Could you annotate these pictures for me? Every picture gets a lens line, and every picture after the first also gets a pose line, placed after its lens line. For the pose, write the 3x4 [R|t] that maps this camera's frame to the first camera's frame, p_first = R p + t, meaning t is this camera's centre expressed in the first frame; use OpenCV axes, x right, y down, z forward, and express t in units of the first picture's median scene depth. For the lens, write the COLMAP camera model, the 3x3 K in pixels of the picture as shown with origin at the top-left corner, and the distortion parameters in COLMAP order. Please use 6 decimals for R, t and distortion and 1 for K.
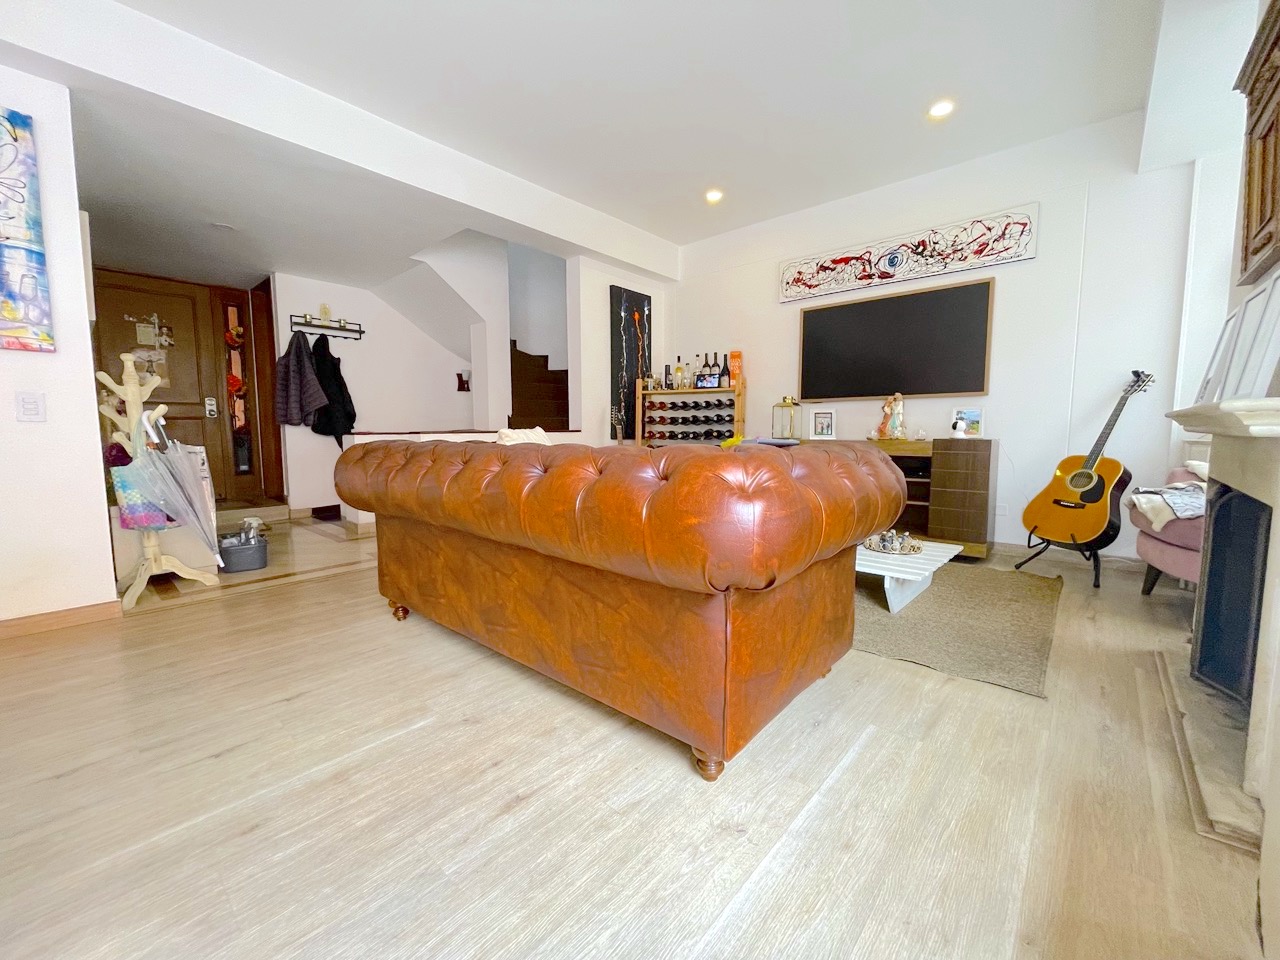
lens RADIAL K [[523.1, 0, 644.4], [0, 523.1, 478.2], [0, 0, 1]] dist [-0.001609, 0.000390]
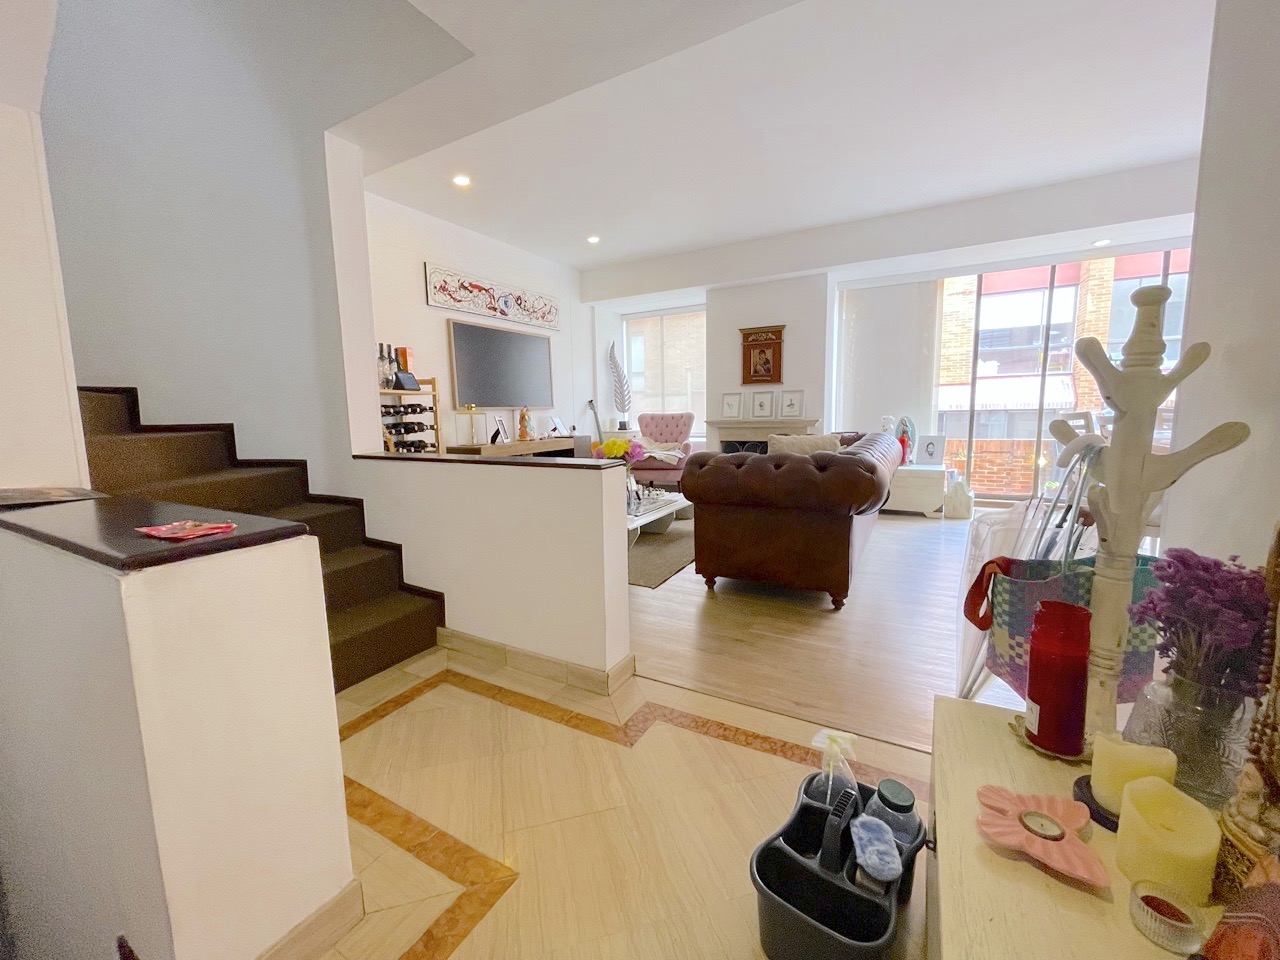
lens RADIAL K [[523.1, 0, 640.6], [0, 523.1, 479.4], [0, 0, 1]] dist [-0.001609, 0.000390]
pose [[-0.187318, -0.115792, 0.975451, -0.844752], [0.104656, 0.985023, 0.137026, -0.116772], [-0.976708, 0.127755, -0.172394, 0.883308]]
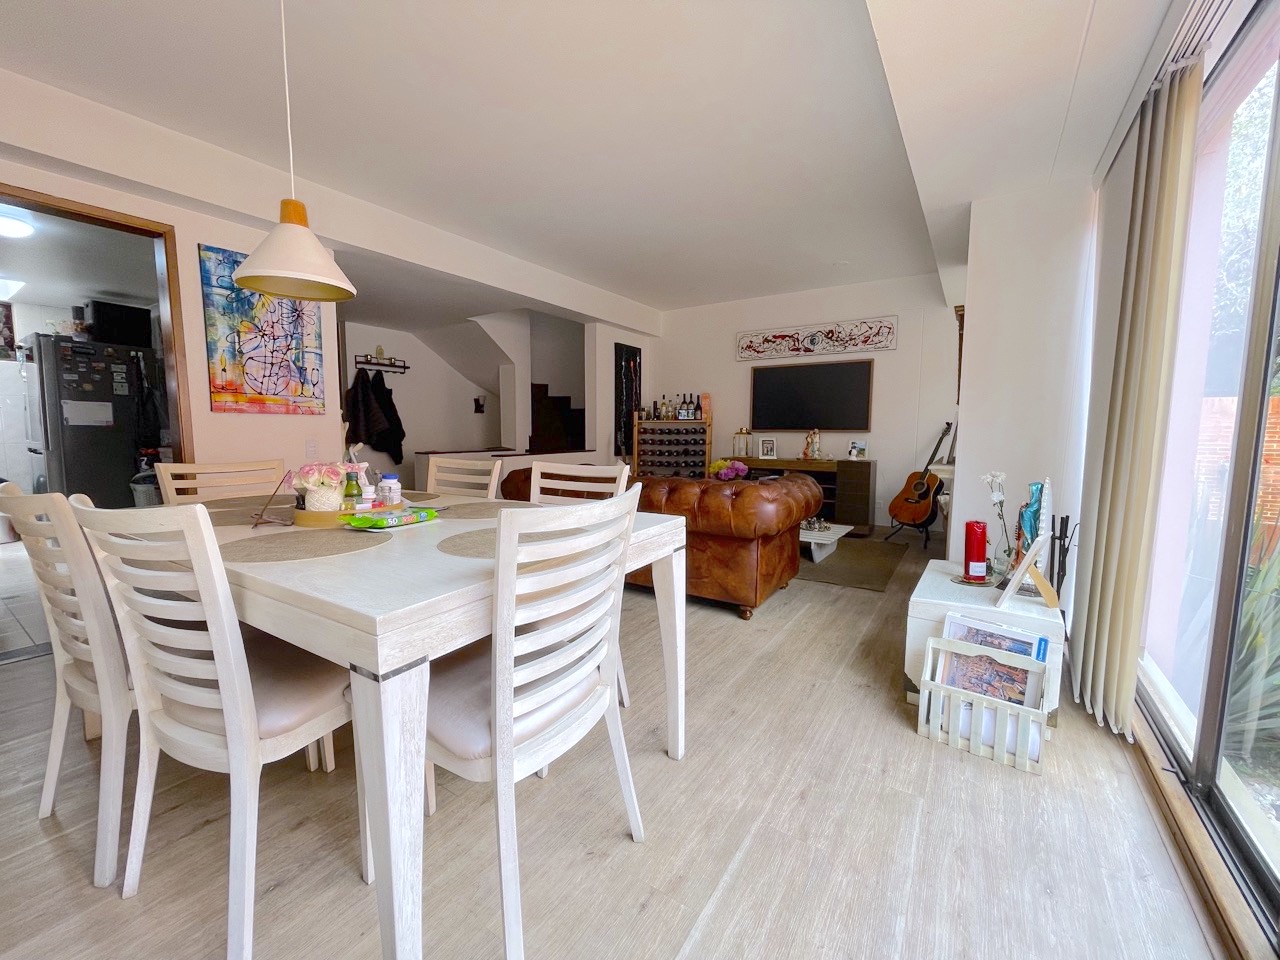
lens RADIAL K [[523.1, 0, 638.7], [0, 523.1, 480.3], [0, 0, 1]] dist [-0.001609, 0.000390]
pose [[0.990985, -0.006129, 0.133834, -0.212471], [0.004960, 0.999947, 0.009064, -0.026271], [-0.133882, -0.008318, 0.990962, -0.404780]]
